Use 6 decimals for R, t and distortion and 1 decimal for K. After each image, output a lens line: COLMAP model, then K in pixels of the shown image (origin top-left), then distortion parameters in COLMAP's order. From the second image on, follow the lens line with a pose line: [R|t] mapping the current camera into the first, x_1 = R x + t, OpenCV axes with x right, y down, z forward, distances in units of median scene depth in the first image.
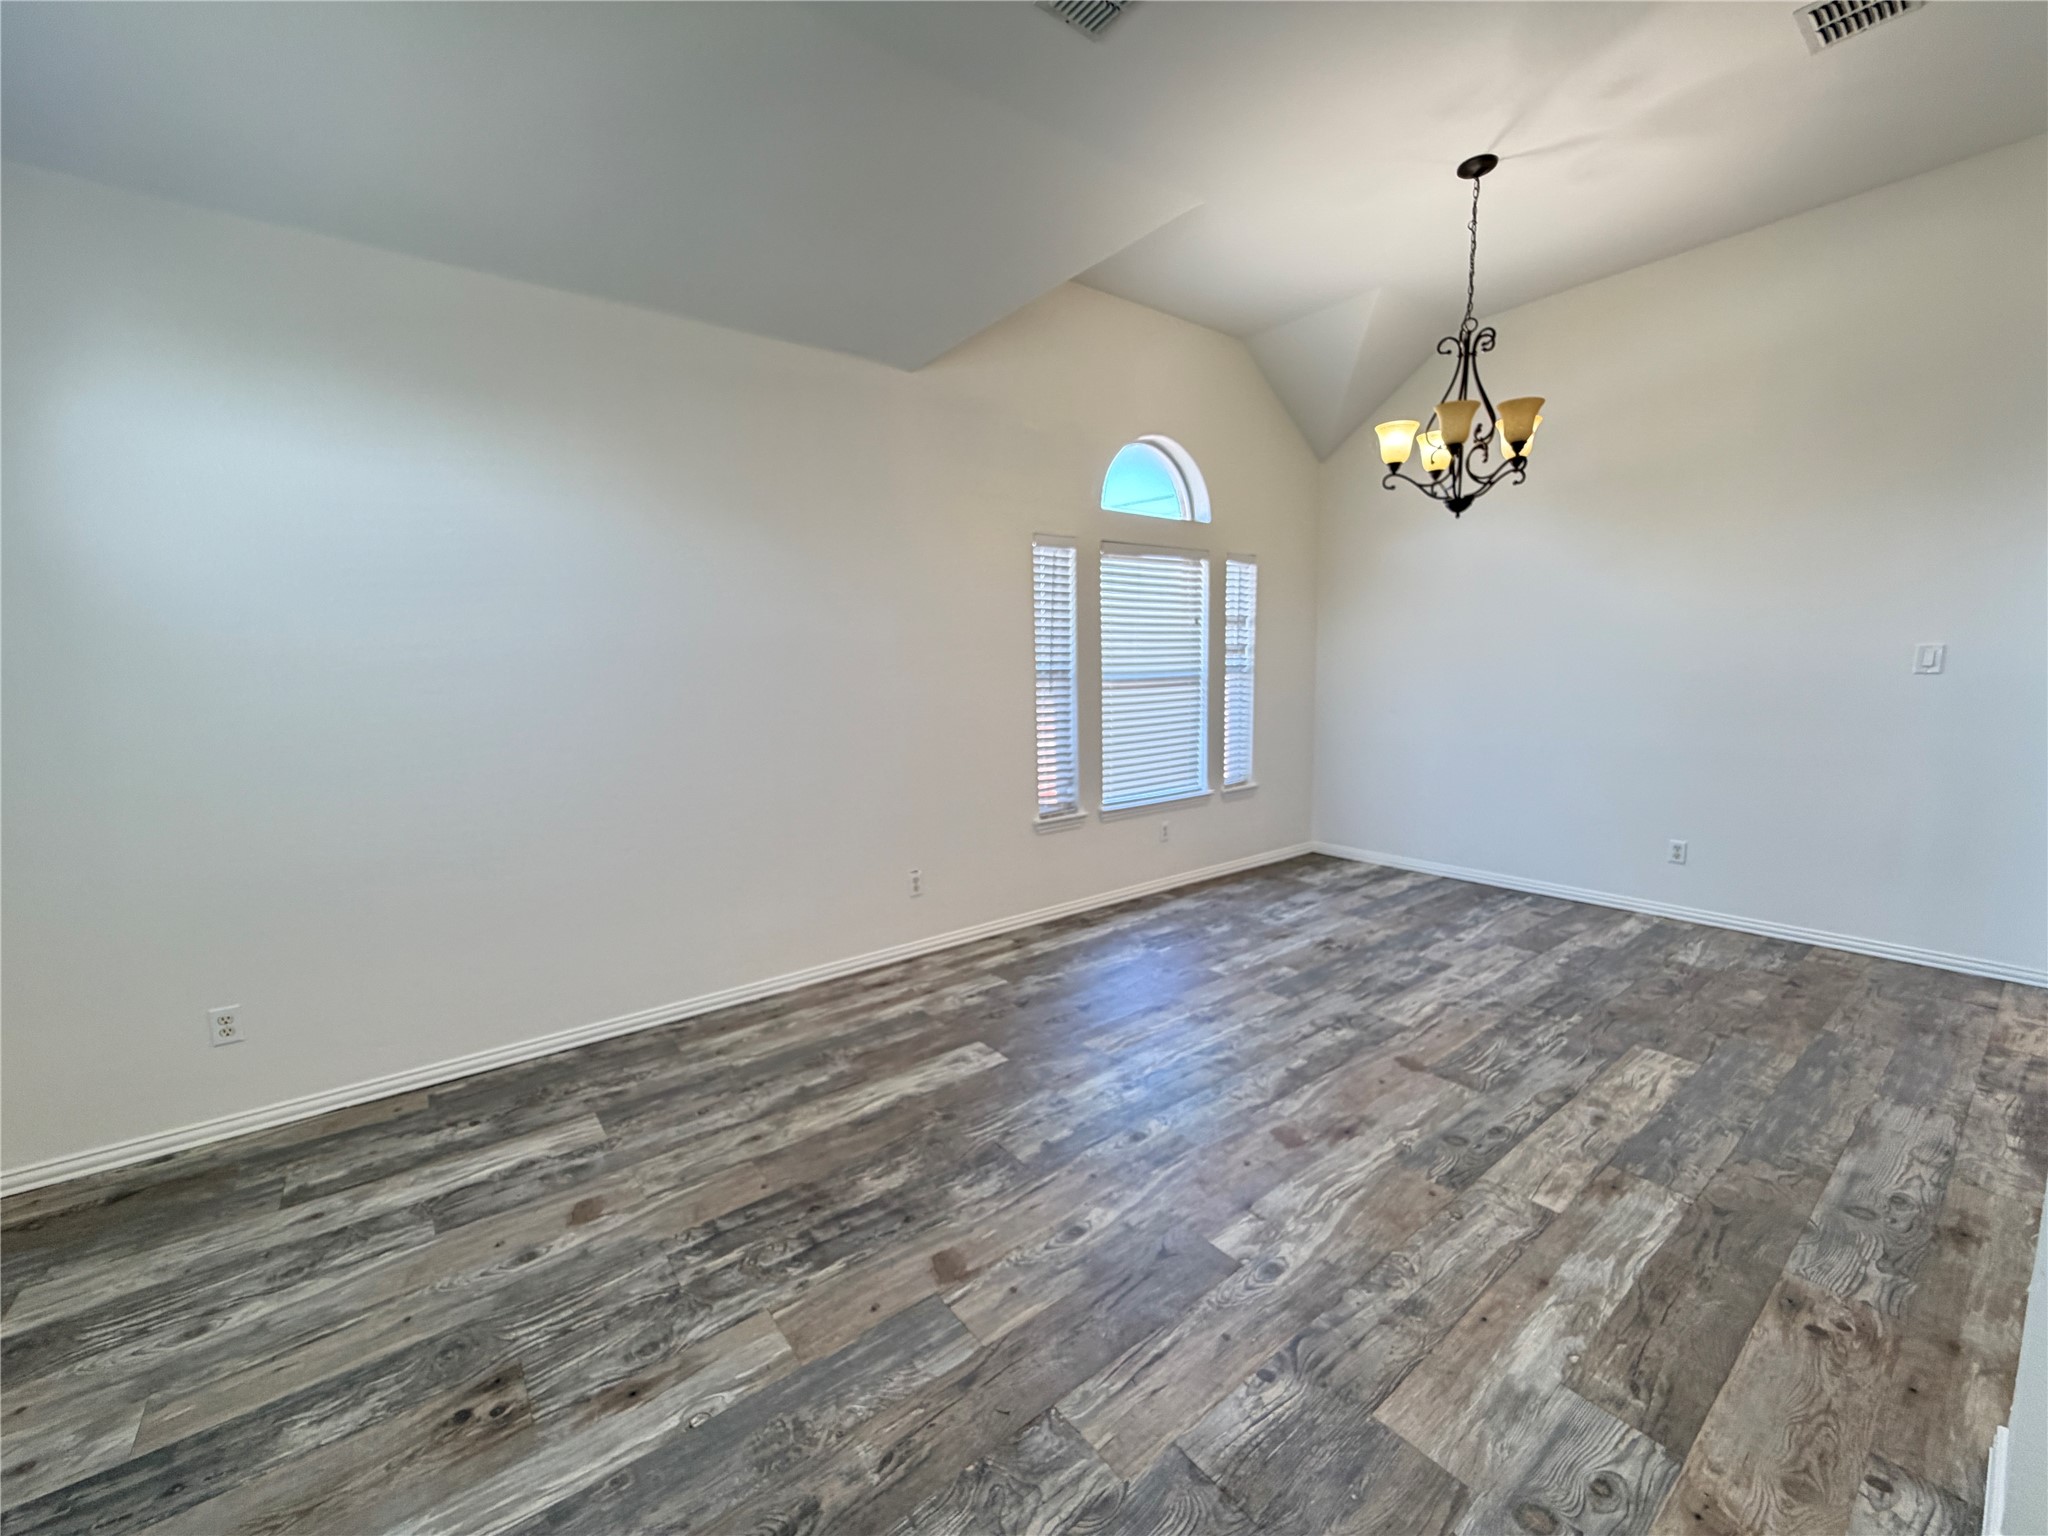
lens RADIAL K [[816.4, 0, 1007.2], [0, 816.4, 777.6], [0, 0, 1]] dist [-0.001621, 0.000629]
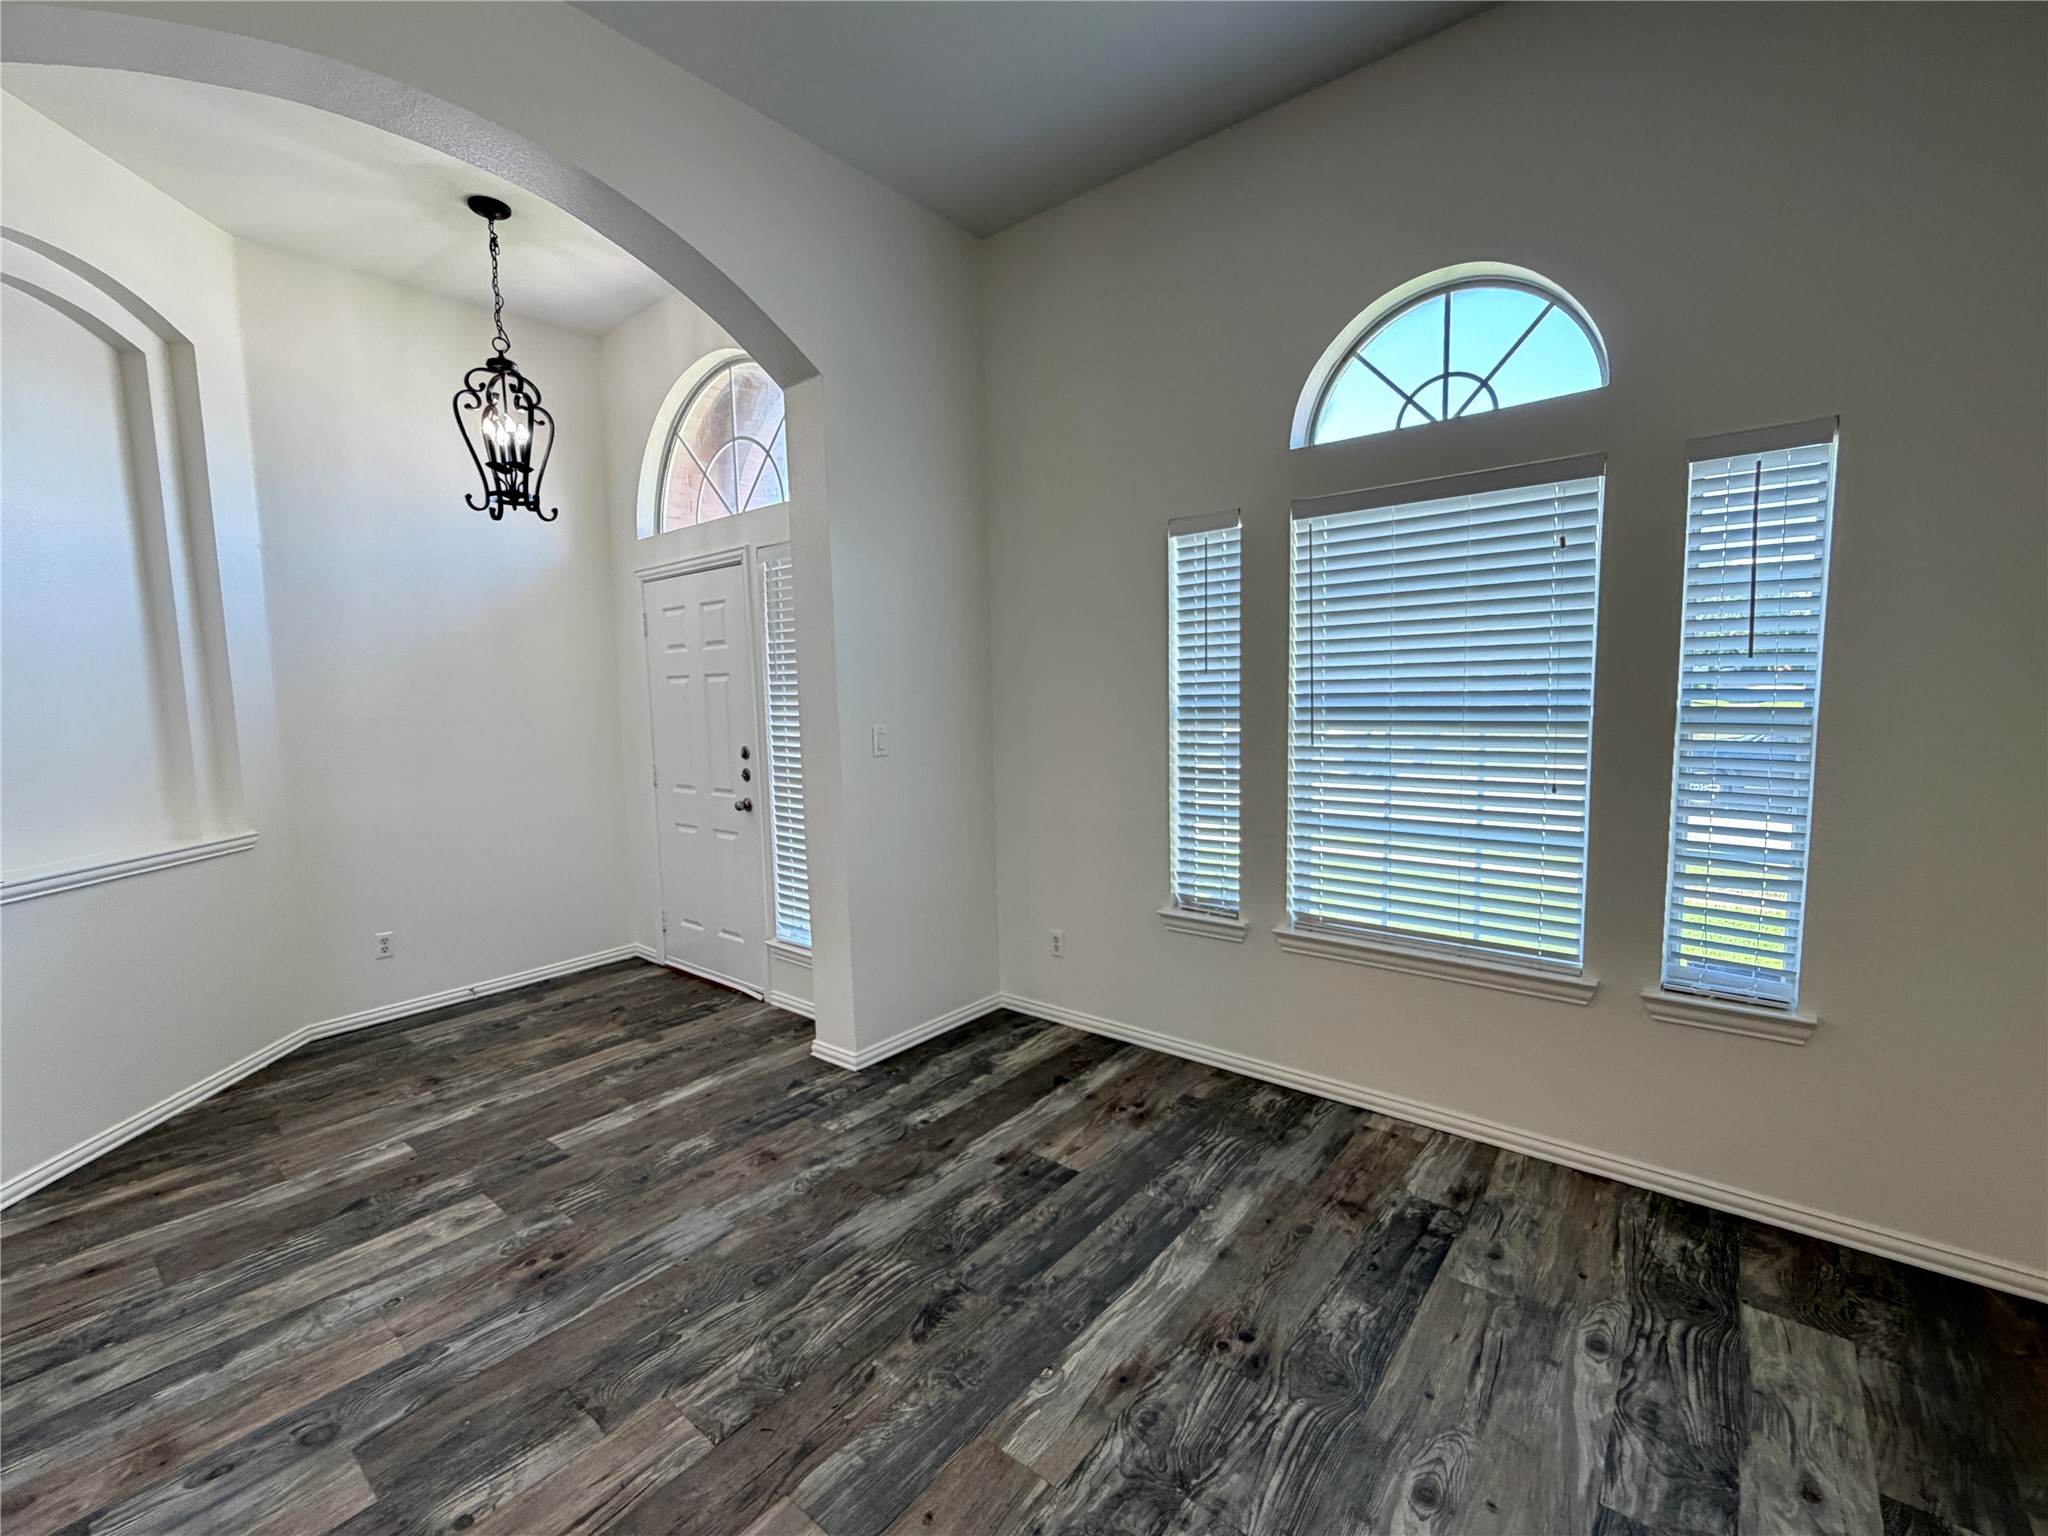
lens RADIAL K [[877.4, 0, 1018.0], [0, 877.4, 771.7], [0, 0, 1]] dist [0.000641, 0.000308]
pose [[-0.971188, 0.063949, -0.229574, -0.080422], [0.007668, 0.971212, 0.238095, -0.221912], [0.238191, 0.229475, -0.943719, 1.384347]]
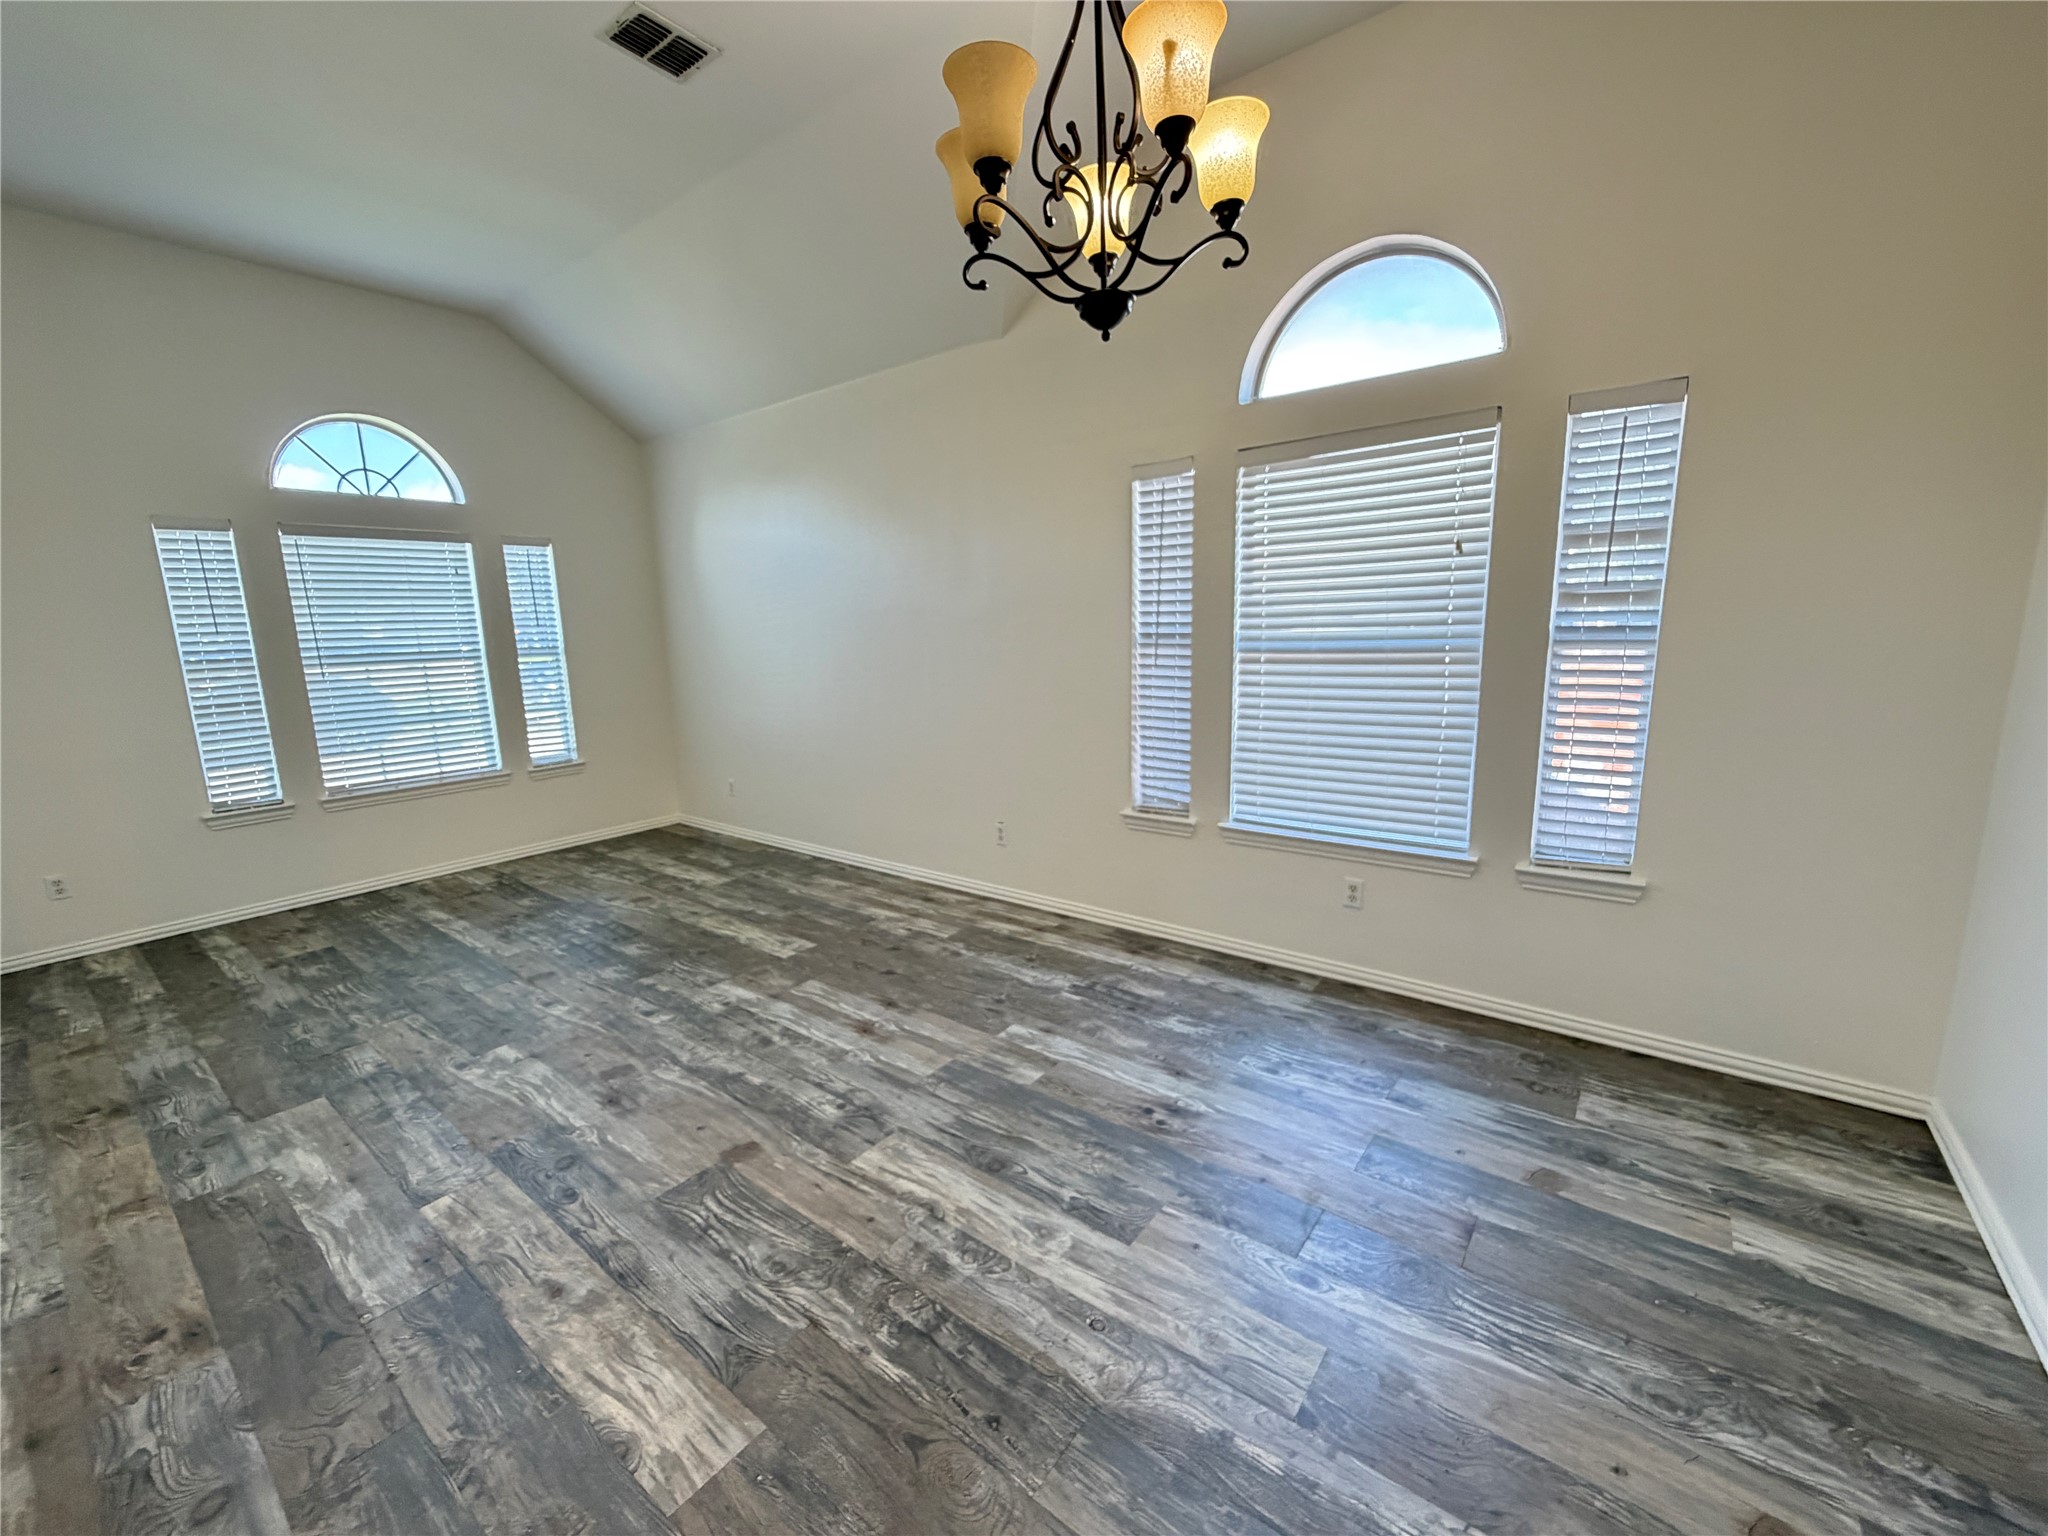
lens RADIAL K [[816.4, 0, 1021.4], [0, 816.4, 774.5], [0, 0, 1]] dist [-0.001621, 0.000629]
pose [[0.261177, 0.190083, -0.946391, 1.628897], [-0.109787, 0.979908, 0.166516, -0.231214], [0.959027, 0.060411, 0.276798, 1.323573]]
